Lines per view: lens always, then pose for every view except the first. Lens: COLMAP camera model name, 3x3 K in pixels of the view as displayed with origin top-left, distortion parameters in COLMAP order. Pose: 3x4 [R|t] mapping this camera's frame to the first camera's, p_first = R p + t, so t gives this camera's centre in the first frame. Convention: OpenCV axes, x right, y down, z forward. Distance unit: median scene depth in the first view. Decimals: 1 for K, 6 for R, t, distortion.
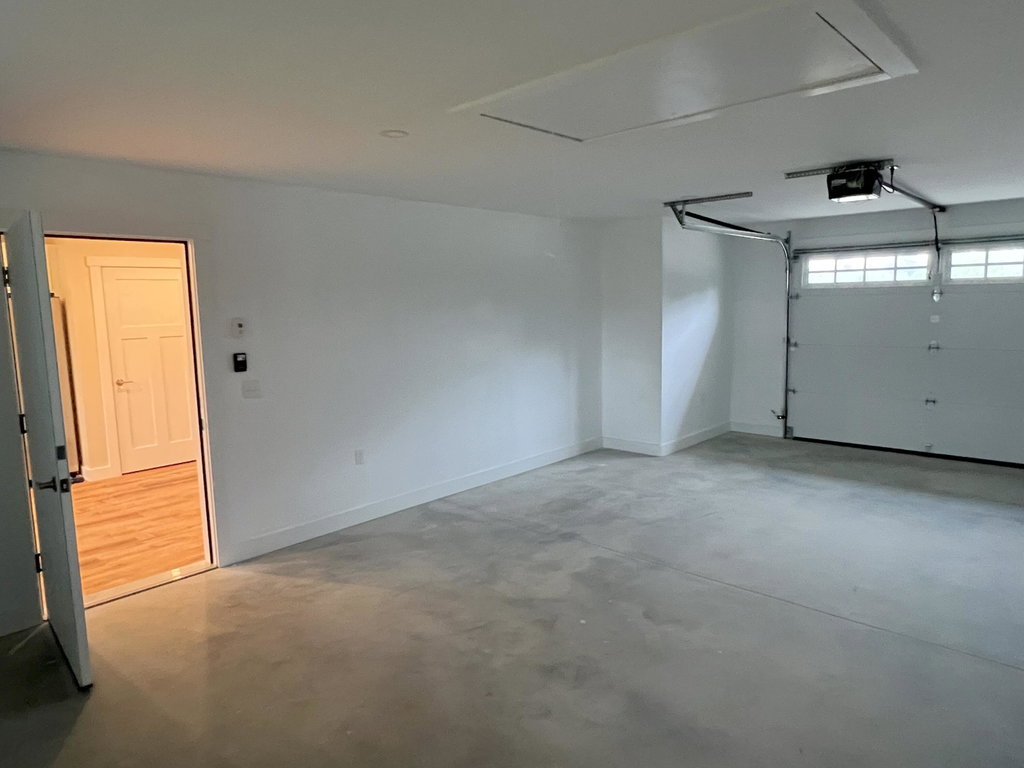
lens RADIAL K [[654.1, 0, 512.0], [0, 654.1, 384.0], [0, 0, 1]] dist [-0.001963, -0.000677]
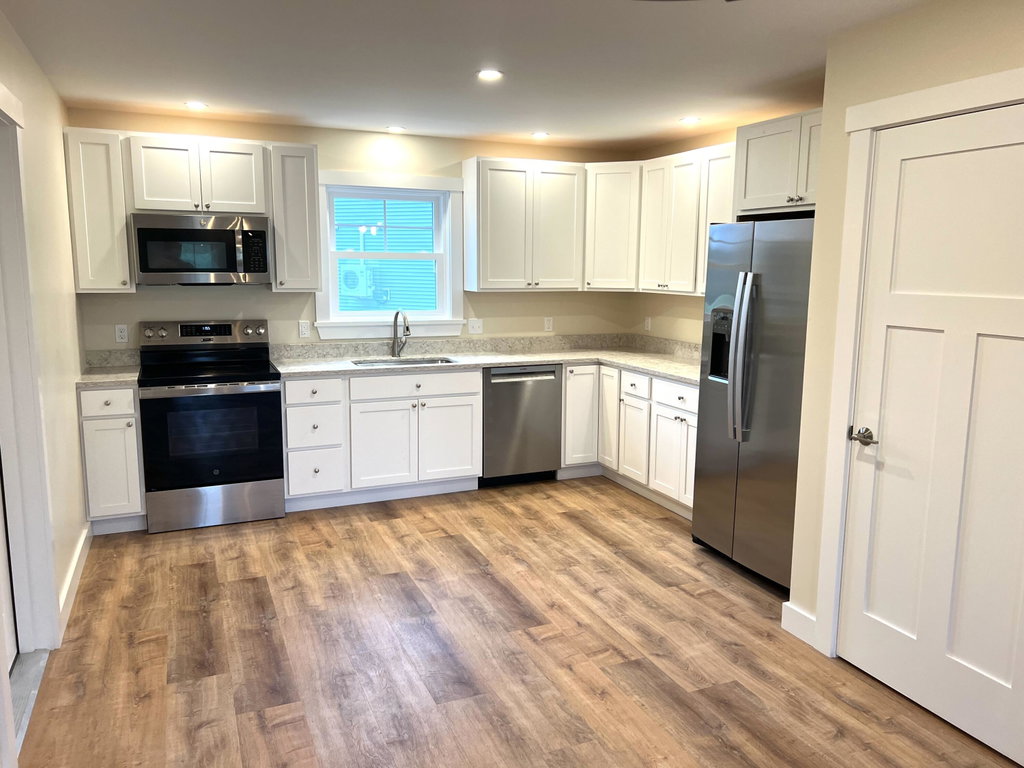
lens RADIAL K [[779.4, 0, 512.0], [0, 779.4, 384.0], [0, 0, 1]] dist [0.090181, -0.103875]
pose [[-0.411245, 0.156804, -0.897936, -0.121636], [-0.113456, 0.968627, 0.221110, -0.125807], [0.904436, 0.192807, -0.380553, 1.121684]]
